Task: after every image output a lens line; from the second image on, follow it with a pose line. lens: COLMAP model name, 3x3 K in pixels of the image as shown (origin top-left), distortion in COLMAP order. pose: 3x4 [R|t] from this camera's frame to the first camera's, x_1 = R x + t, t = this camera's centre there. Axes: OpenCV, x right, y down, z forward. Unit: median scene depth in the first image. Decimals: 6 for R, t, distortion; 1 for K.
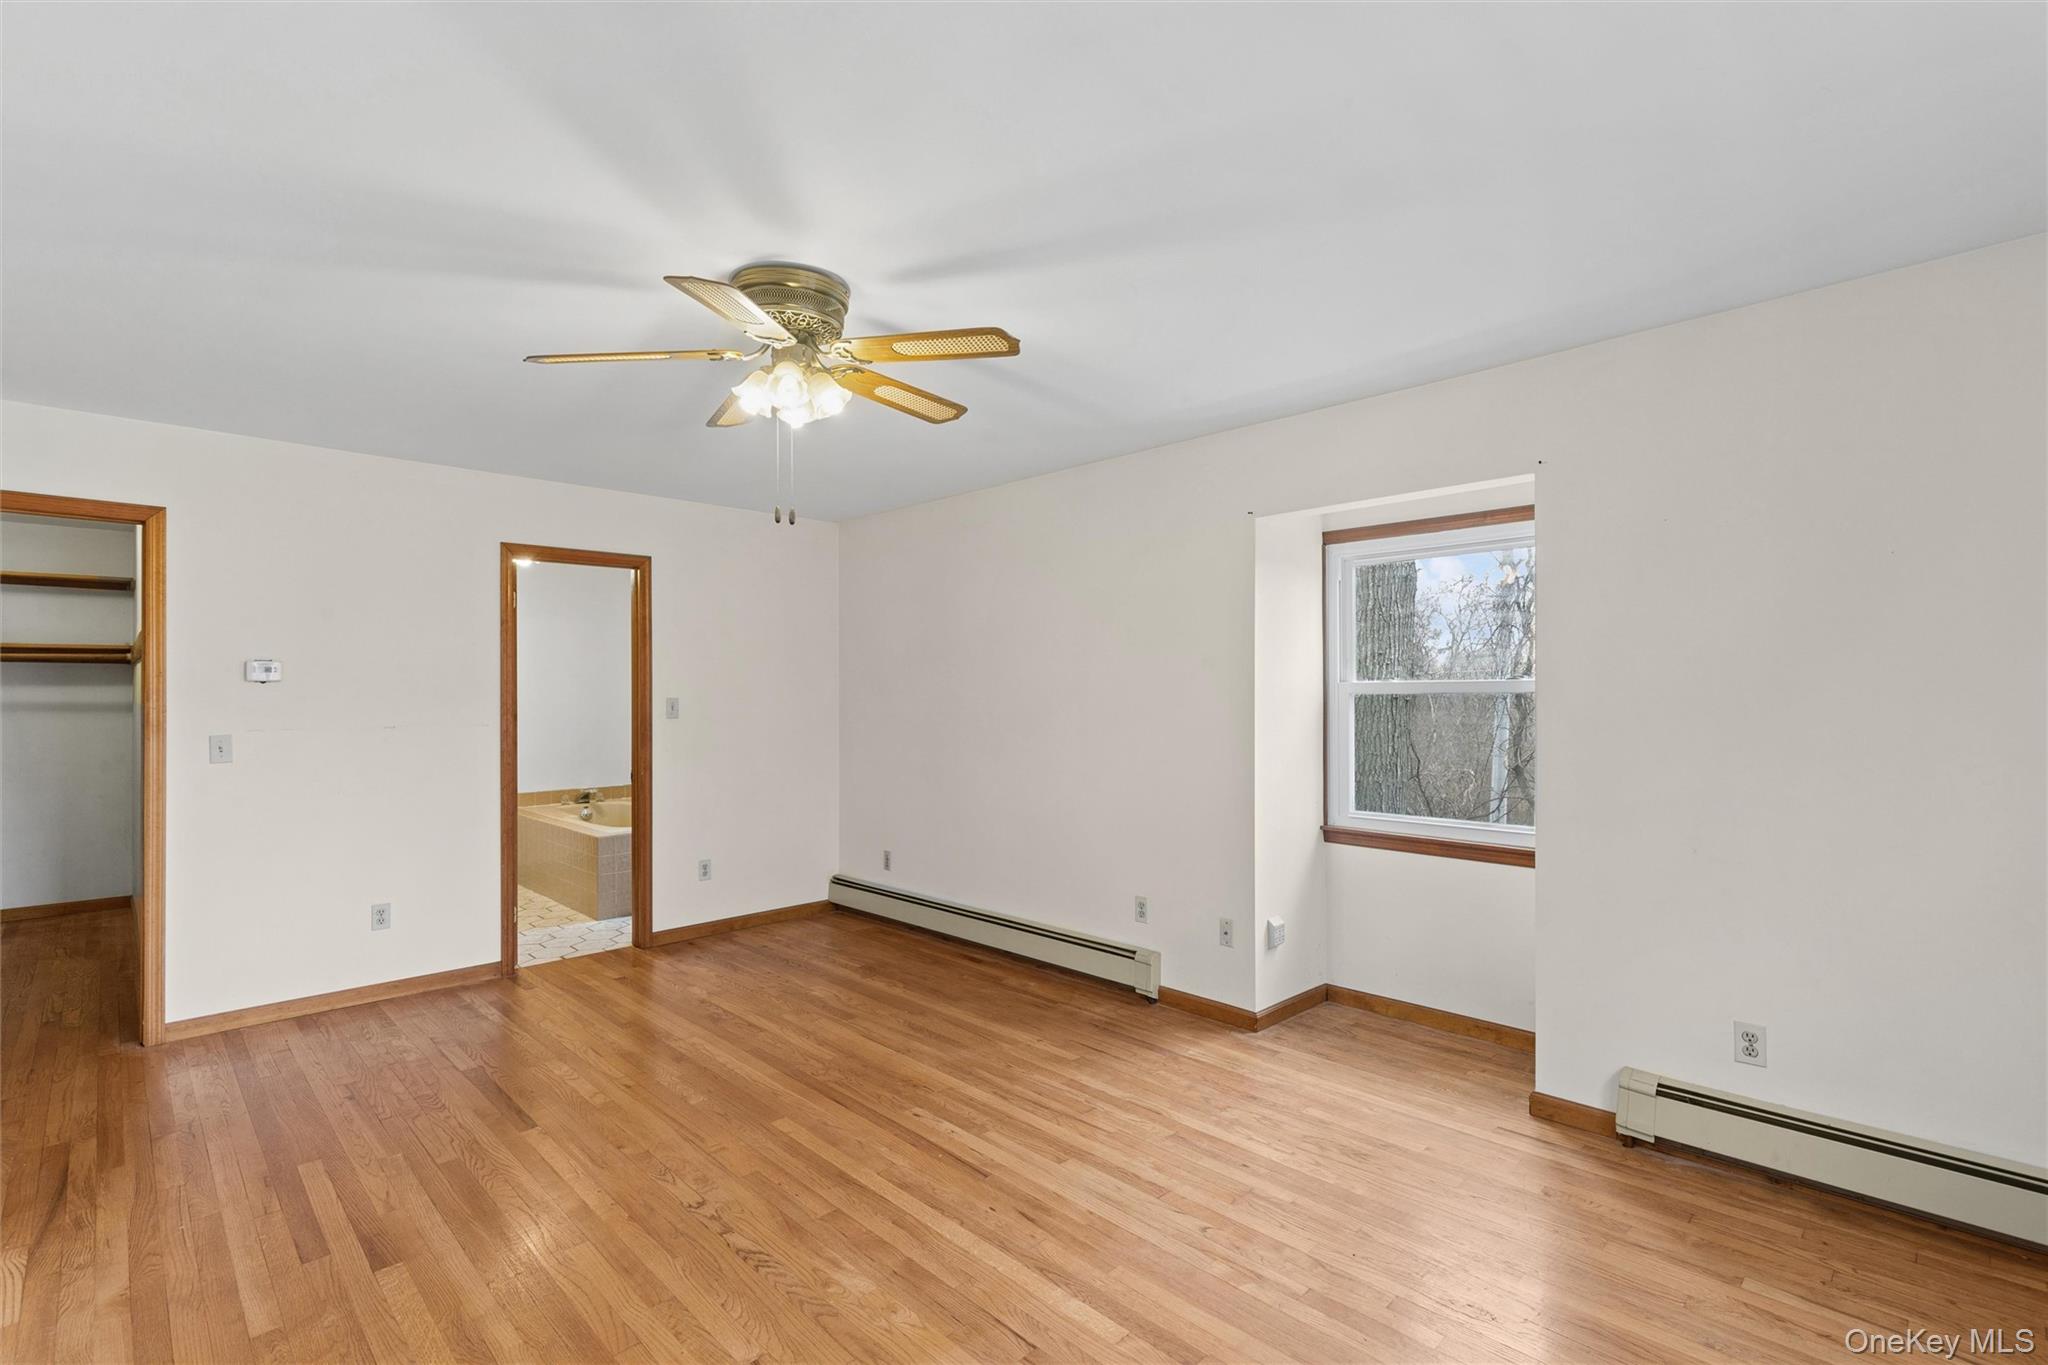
lens RADIAL K [[935.5, 0, 1024.0], [0, 935.5, 682.5], [0, 0, 1]] dist [0.005154, 0.000903]
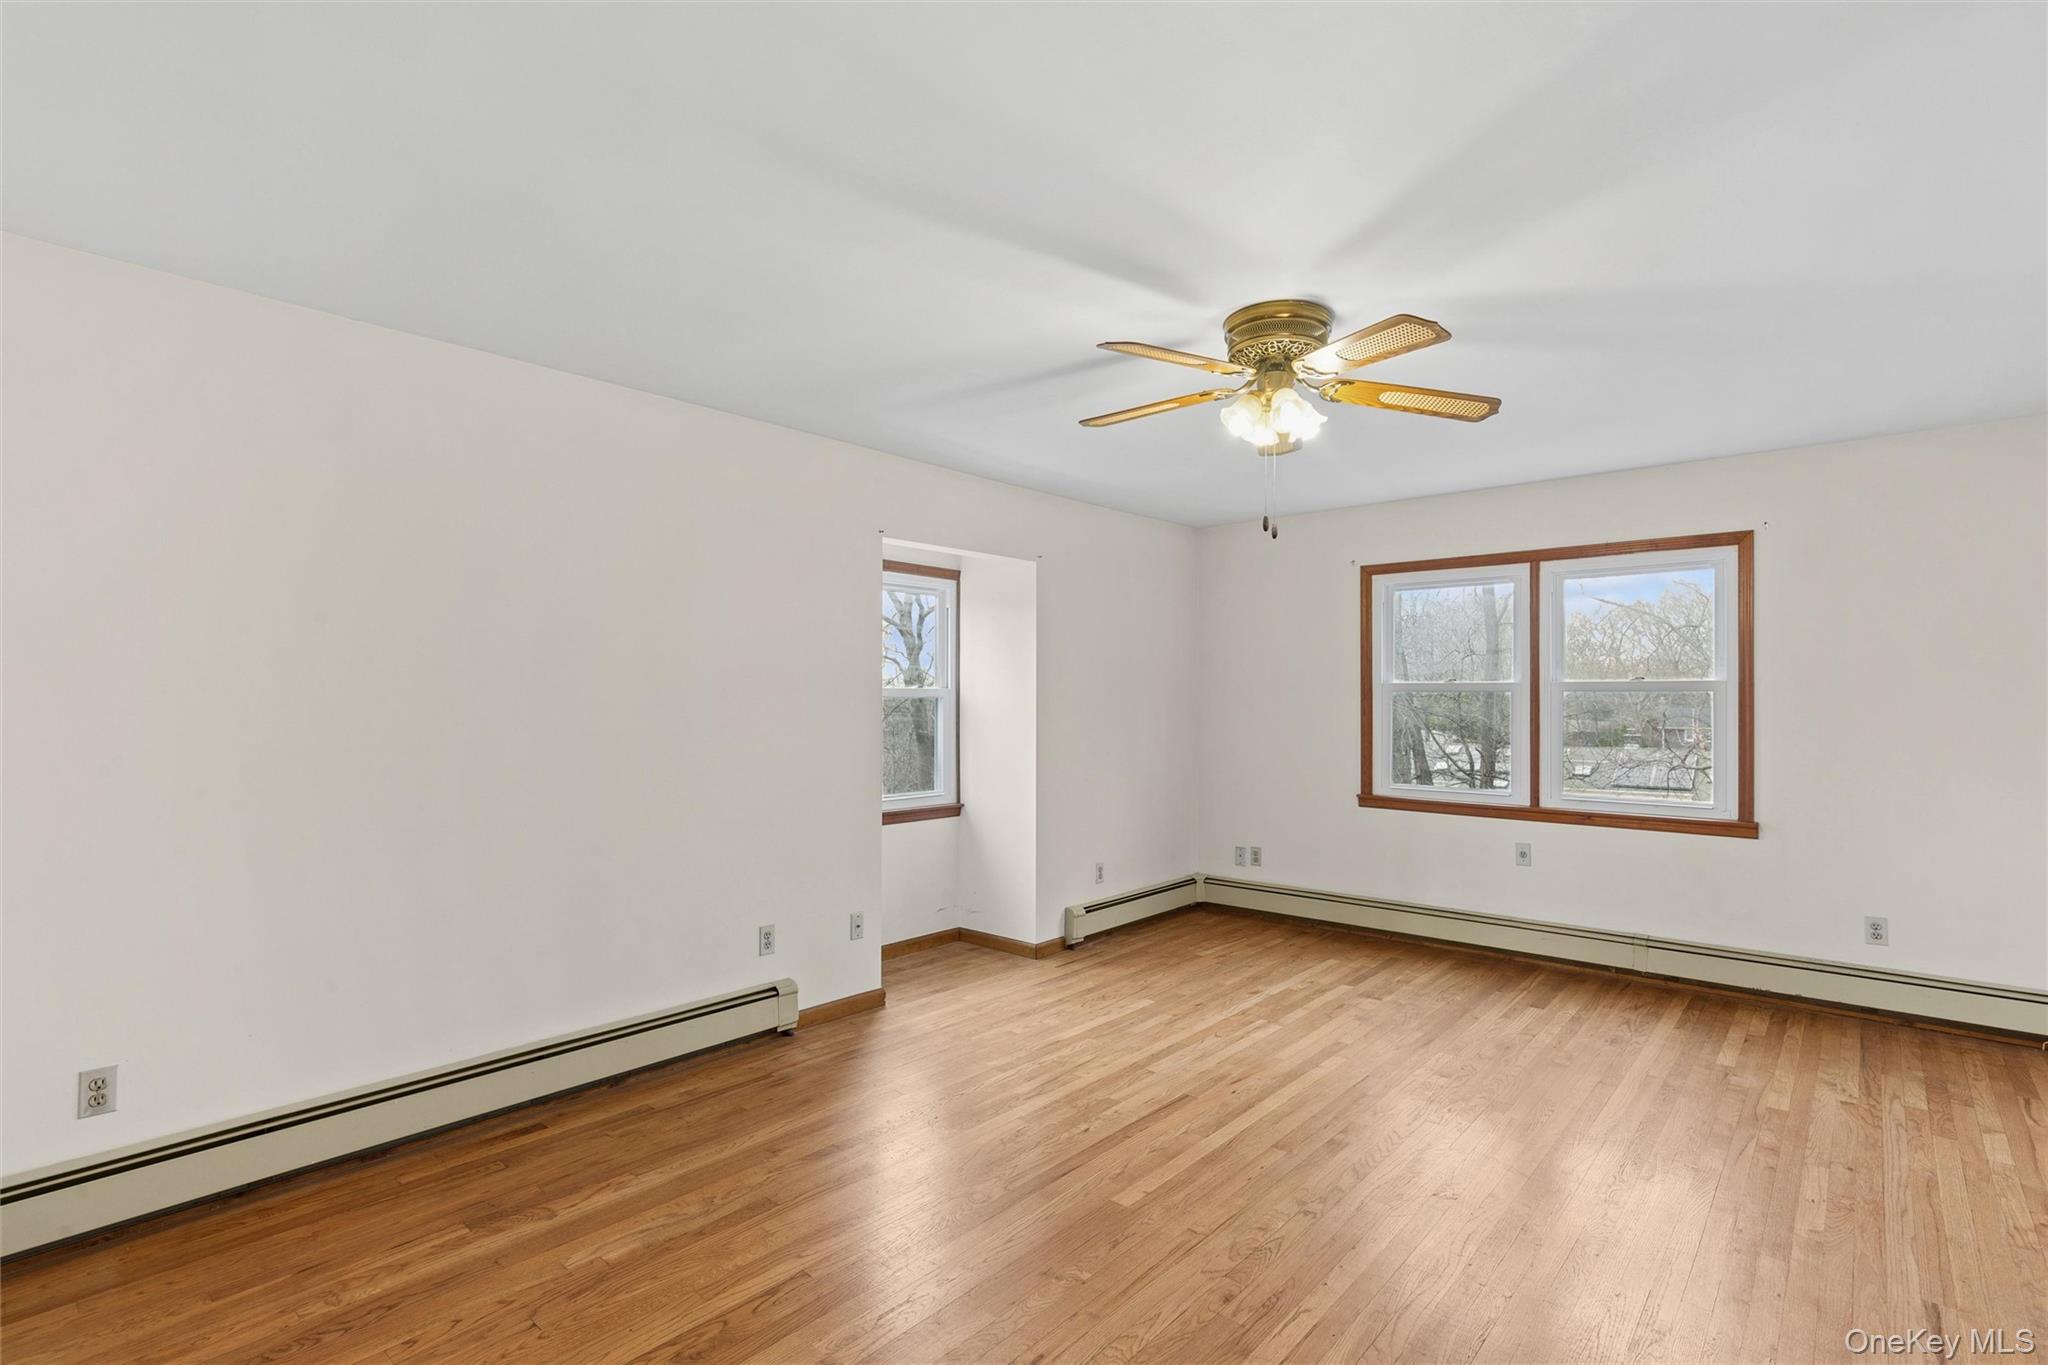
lens RADIAL K [[971.0, 0, 1021.3], [0, 971.0, 692.8], [0, 0, 1]] dist [-0.001831, -0.000072]
pose [[-0.069277, 0.006042, 0.997579, -0.875636], [-0.015513, 0.999854, -0.007134, 0.012174], [-0.997477, -0.015970, -0.069173, 0.895252]]
